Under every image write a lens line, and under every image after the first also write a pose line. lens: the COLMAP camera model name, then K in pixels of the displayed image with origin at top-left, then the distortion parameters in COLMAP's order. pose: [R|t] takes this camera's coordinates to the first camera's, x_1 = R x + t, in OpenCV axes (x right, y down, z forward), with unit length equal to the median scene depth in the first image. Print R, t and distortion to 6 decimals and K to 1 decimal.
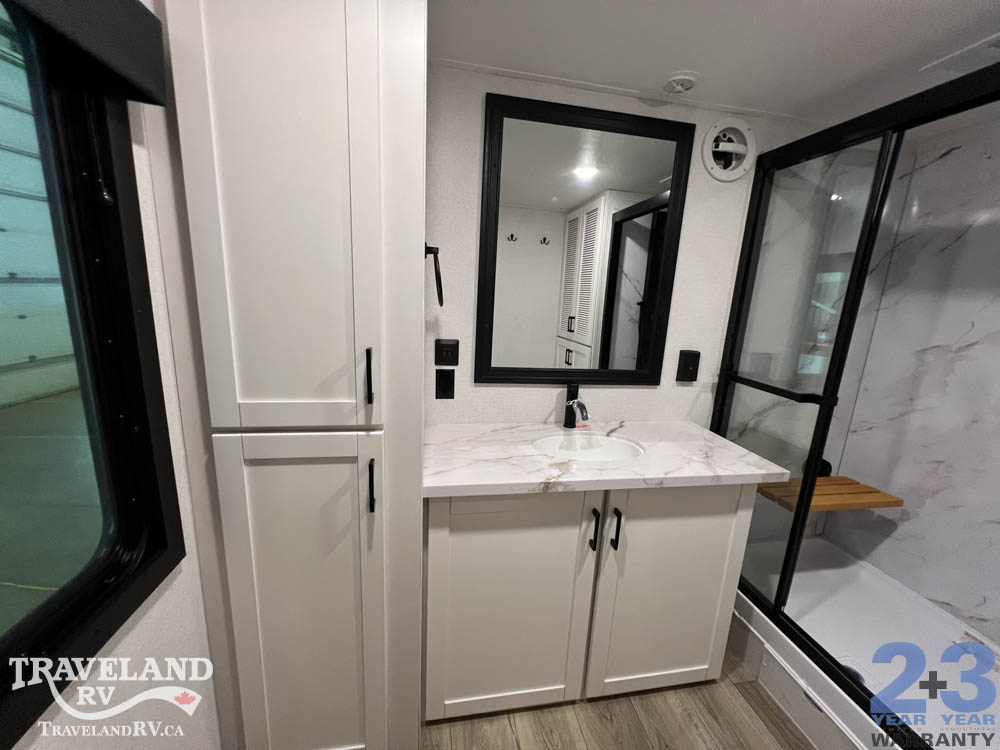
lens RADIAL K [[399.5, 0, 502.1], [0, 399.5, 375.7], [0, 0, 1]] dist [-0.000928, 0.000312]
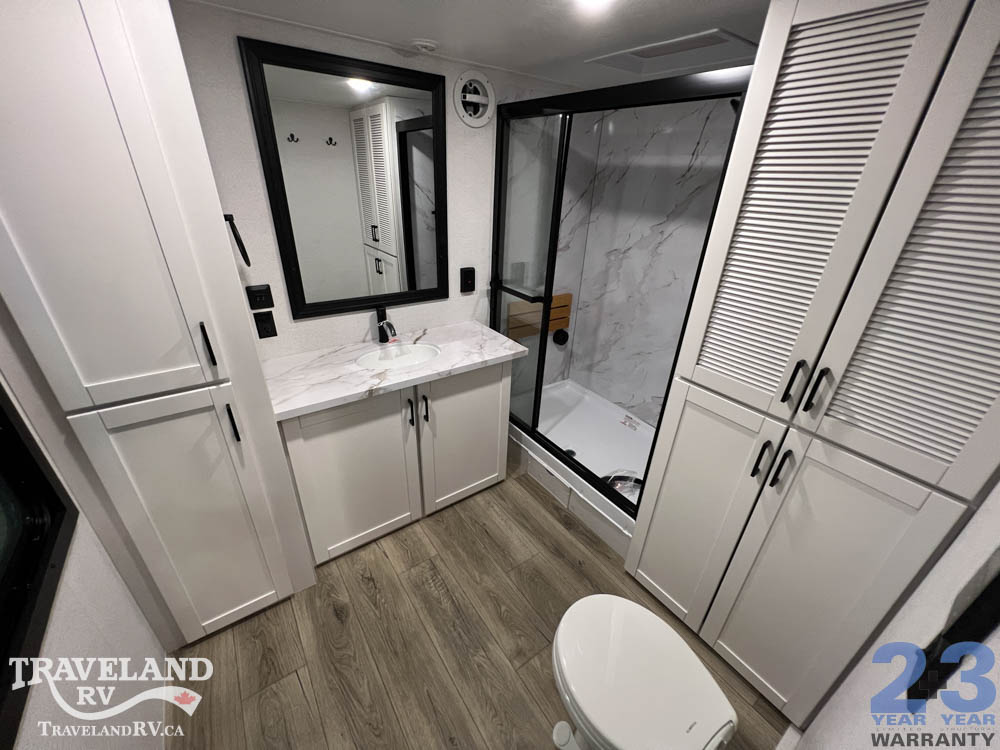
lens RADIAL K [[399.5, 0, 502.1], [0, 399.5, 375.7], [0, 0, 1]] dist [-0.000928, 0.000312]
pose [[0.903842, -0.205390, 0.375347, 0.009346], [0.093986, 0.951130, 0.294139, -0.115008], [-0.417417, -0.230578, 0.878975, -0.319455]]
